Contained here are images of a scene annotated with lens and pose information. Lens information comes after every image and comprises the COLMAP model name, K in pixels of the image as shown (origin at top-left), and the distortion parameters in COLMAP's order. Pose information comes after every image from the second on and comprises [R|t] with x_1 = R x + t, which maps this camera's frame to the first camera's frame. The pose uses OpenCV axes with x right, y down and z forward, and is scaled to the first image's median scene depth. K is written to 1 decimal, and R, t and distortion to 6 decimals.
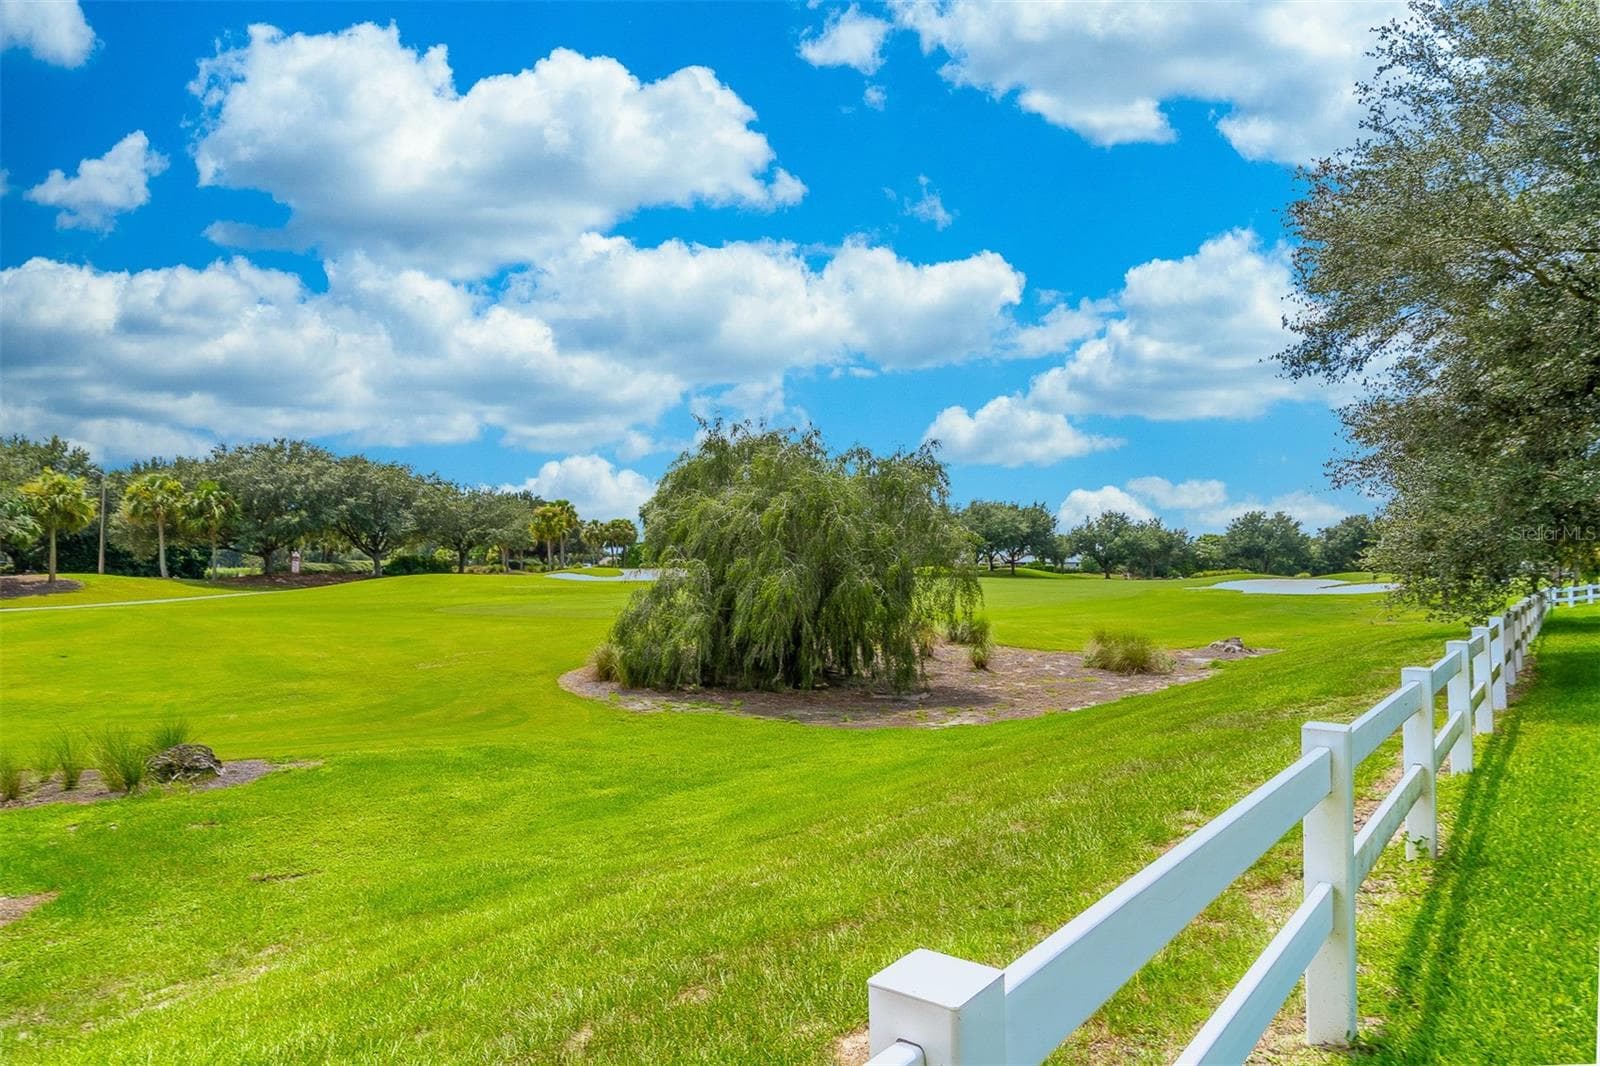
lens RADIAL K [[1008.5, 0, 806.9], [0, 1008.5, 537.7], [0, 0, 1]] dist [-0.005639, -0.000200]
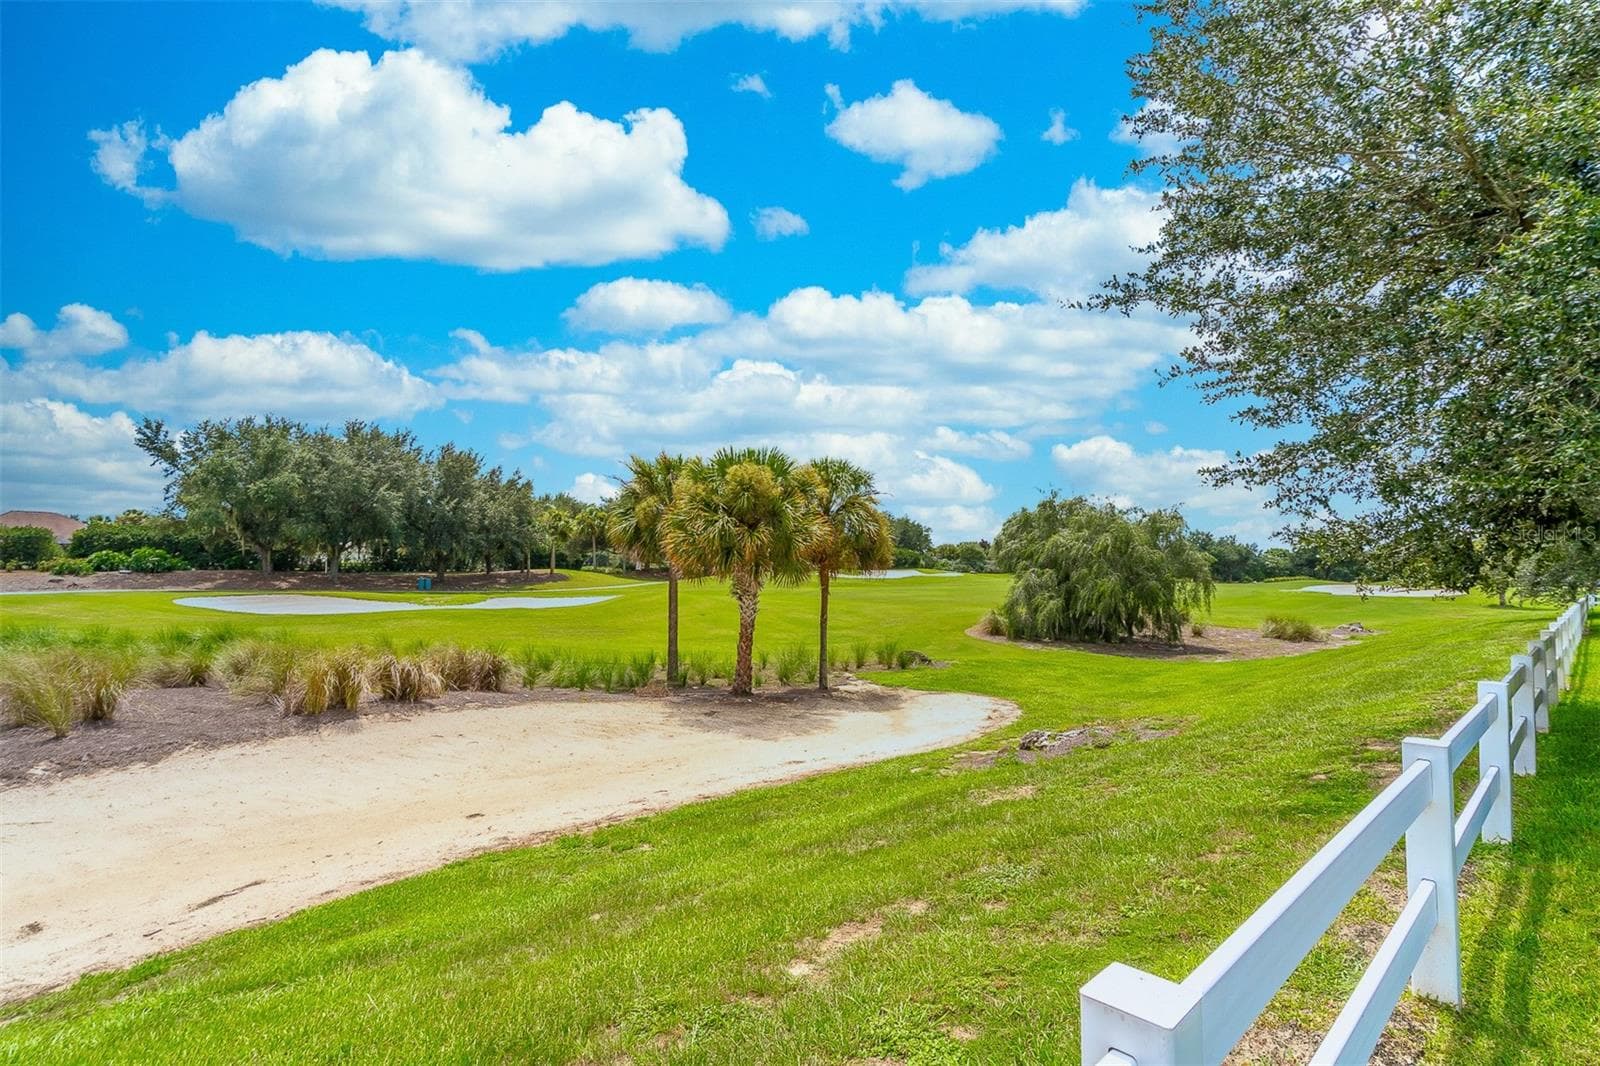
lens RADIAL K [[767.7, 0, 796.8], [0, 767.7, 541.9], [0, 0, 1]] dist [0.002347, -0.000146]
pose [[0.987440, 0.008411, -0.157769, -0.295596], [-0.009098, 0.999952, -0.003632, -0.016274], [0.157731, 0.005021, 0.987469, -0.378820]]
